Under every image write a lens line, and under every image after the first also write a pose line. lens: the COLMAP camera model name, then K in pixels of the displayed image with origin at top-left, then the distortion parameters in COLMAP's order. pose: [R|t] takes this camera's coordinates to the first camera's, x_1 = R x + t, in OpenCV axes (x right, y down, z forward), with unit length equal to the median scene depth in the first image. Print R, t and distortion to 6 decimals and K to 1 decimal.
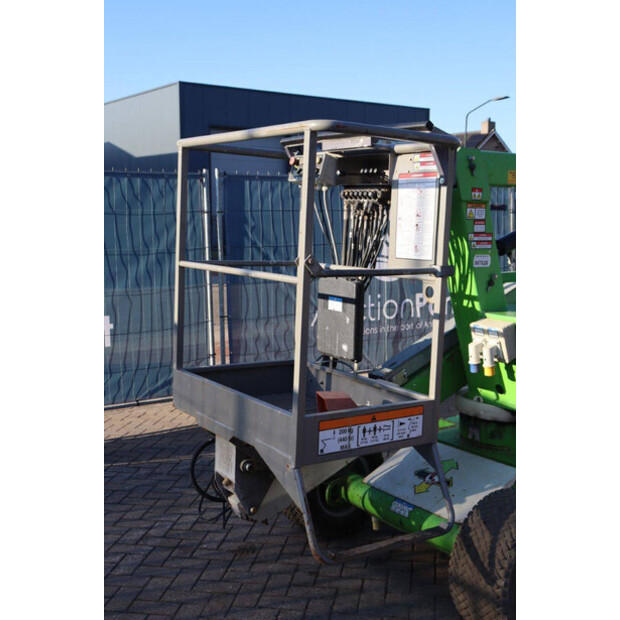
lens RADIAL K [[782.5, 0, 319.9], [0, 782.5, 311.0], [0, 0, 1]] dist [0.023435, 0.042305]
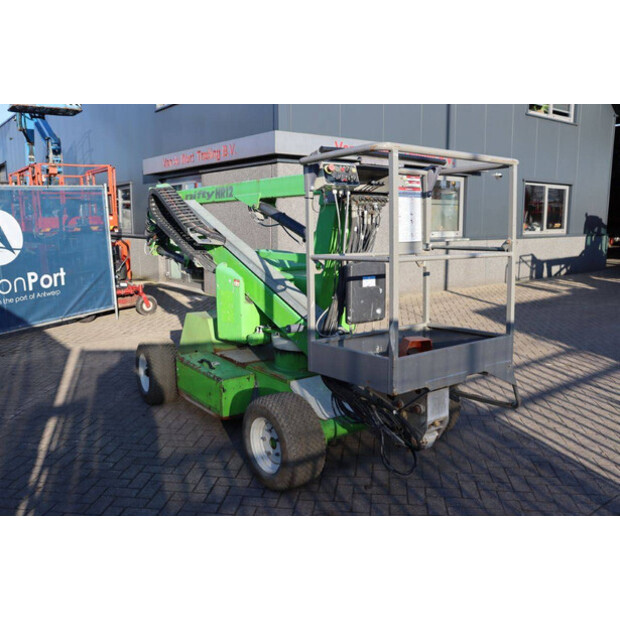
lens RADIAL K [[556.7, 0, 310.0], [0, 556.7, 310.0], [0, 0, 1]] dist [-0.149114, 0.156020]
pose [[-0.027368, -0.172591, 0.984613, -0.897356], [0.126890, 0.976415, 0.174680, -0.136751], [-0.991539, 0.129718, -0.004822, 1.098585]]
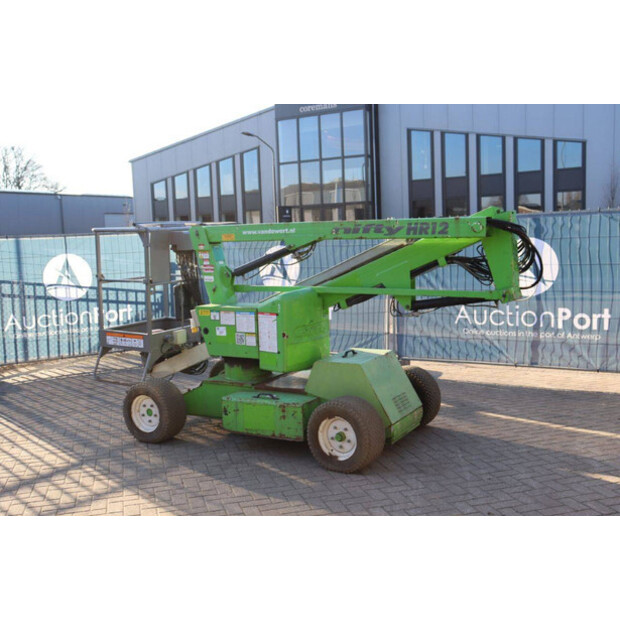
lens RADIAL K [[684.8, 0, 310.0], [0, 684.8, 310.0], [0, 0, 1]] dist [-0.077174, 0.244855]
pose [[0.403403, 0.080495, -0.911475, 1.986993], [-0.076607, 0.995597, 0.054019, -0.100899], [0.911810, 0.048034, 0.407793, 0.515644]]
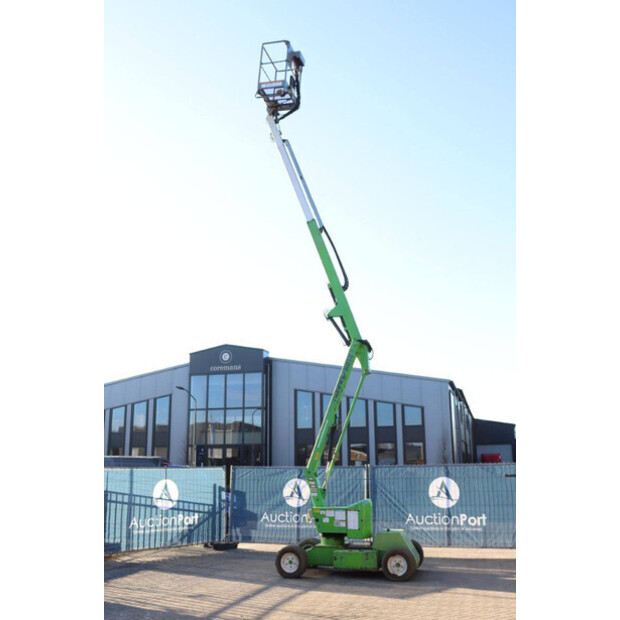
lens RADIAL K [[647.0, 0, 310.0], [0, 647.0, 310.0], [0, 0, 1]] dist [-0.091074, 0.178421]
pose [[0.620155, -0.193009, -0.760365, 3.063752], [-0.088741, 0.945780, -0.312452, 0.082331], [0.779444, 0.261244, 0.569402, -1.274388]]
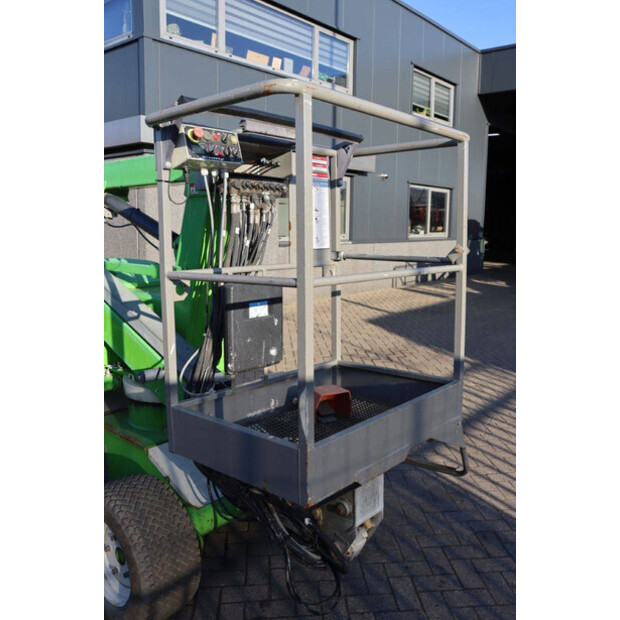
lens RADIAL K [[556.7, 0, 310.0], [0, 556.7, 310.0], [0, 0, 1]] dist [-0.149114, 0.156020]
pose [[-0.239512, -0.165349, 0.956710, -0.588274], [0.106533, 0.974966, 0.195174, -0.123136], [-0.965031, 0.148667, -0.215901, 1.069261]]
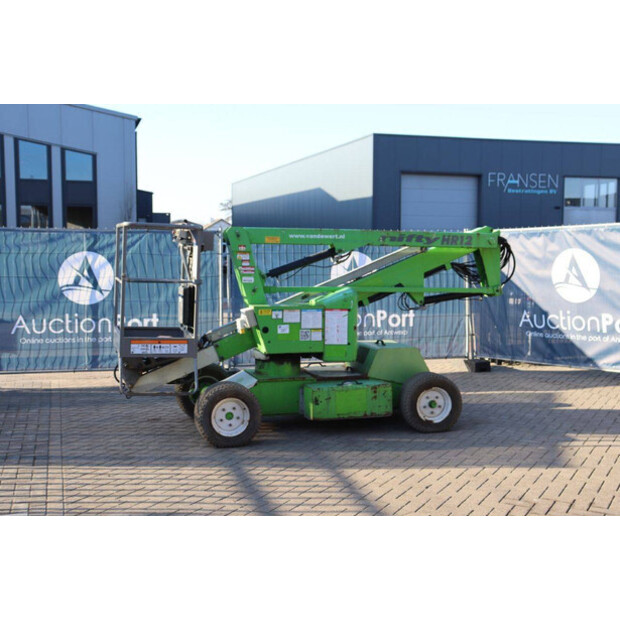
lens RADIAL K [[821.9, 0, 310.0], [0, 821.9, 310.0], [0, 0, 1]] dist [0.028854, 0.121810]
pose [[0.944224, 0.026765, -0.328215, 1.094476], [-0.043565, 0.998084, -0.043940, 0.106339], [0.326410, 0.055788, 0.943581, -1.017597]]
